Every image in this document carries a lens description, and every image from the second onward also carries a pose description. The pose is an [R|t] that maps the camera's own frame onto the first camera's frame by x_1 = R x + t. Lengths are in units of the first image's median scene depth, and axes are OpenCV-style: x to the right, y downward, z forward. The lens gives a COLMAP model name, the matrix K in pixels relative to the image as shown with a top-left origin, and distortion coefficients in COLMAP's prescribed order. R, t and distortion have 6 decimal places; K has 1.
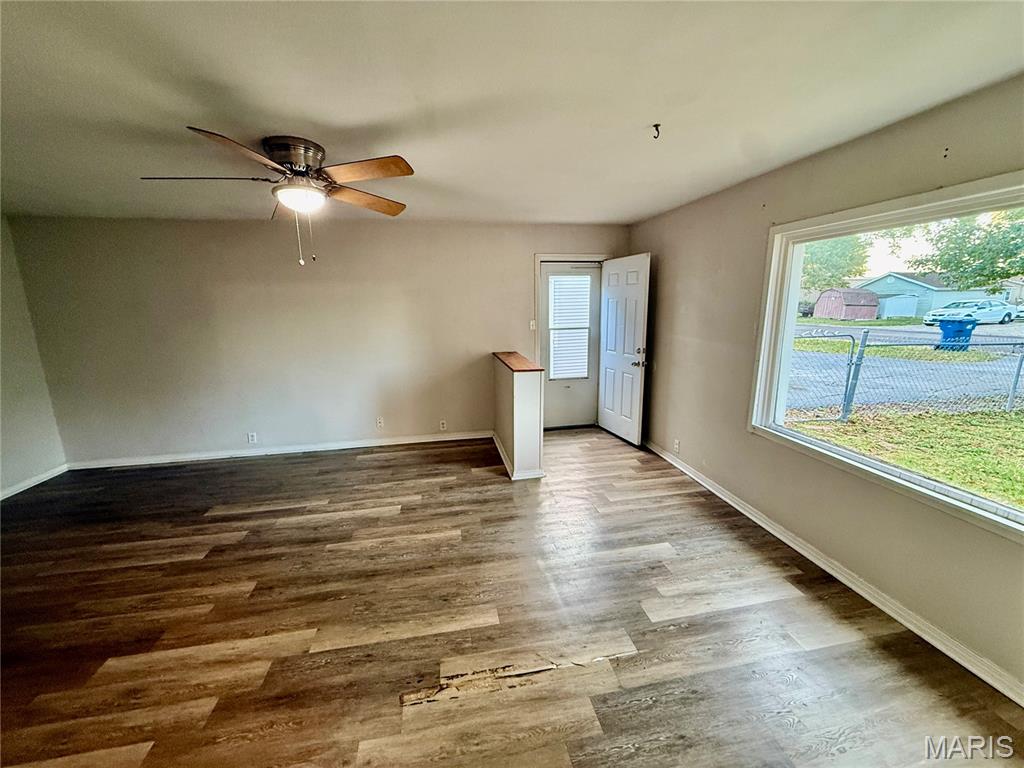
lens RADIAL K [[405.9, 0, 493.3], [0, 405.9, 383.7], [0, 0, 1]] dist [0.000557, 0.000578]
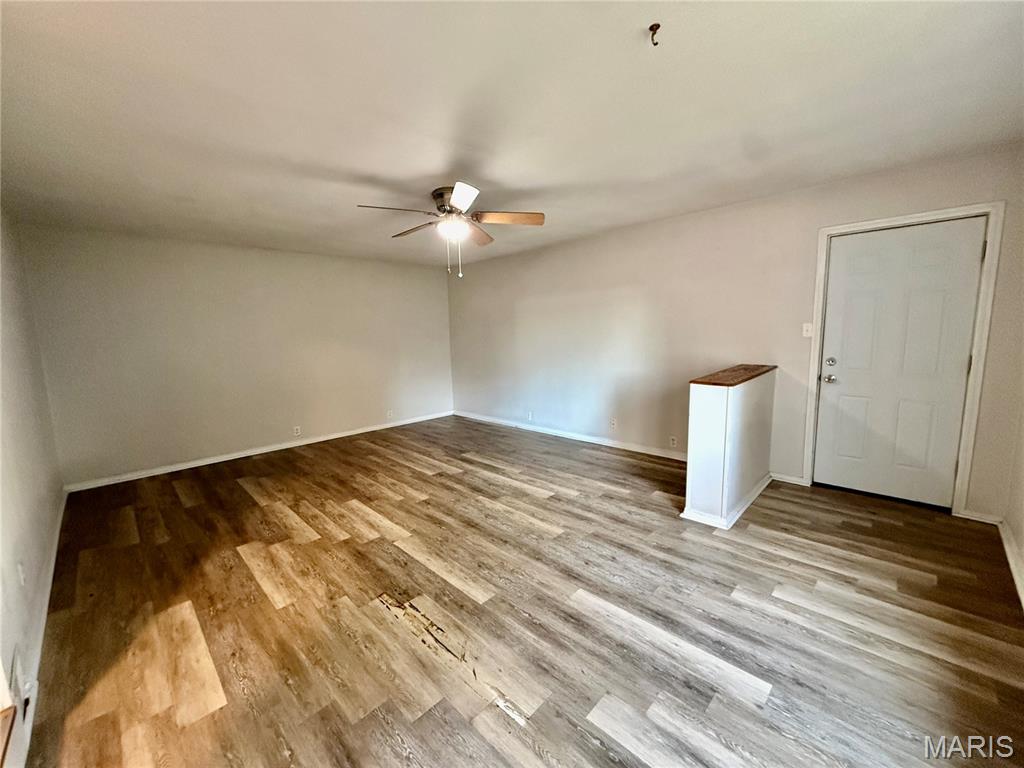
lens RADIAL K [[405.9, 0, 521.6], [0, 405.9, 384.5], [0, 0, 1]] dist [0.000557, 0.000578]
pose [[0.577803, 0.108837, -0.808887, 0.633133], [-0.140051, 0.989591, 0.033110, -0.007325], [0.804071, 0.094154, 0.587031, 0.317807]]
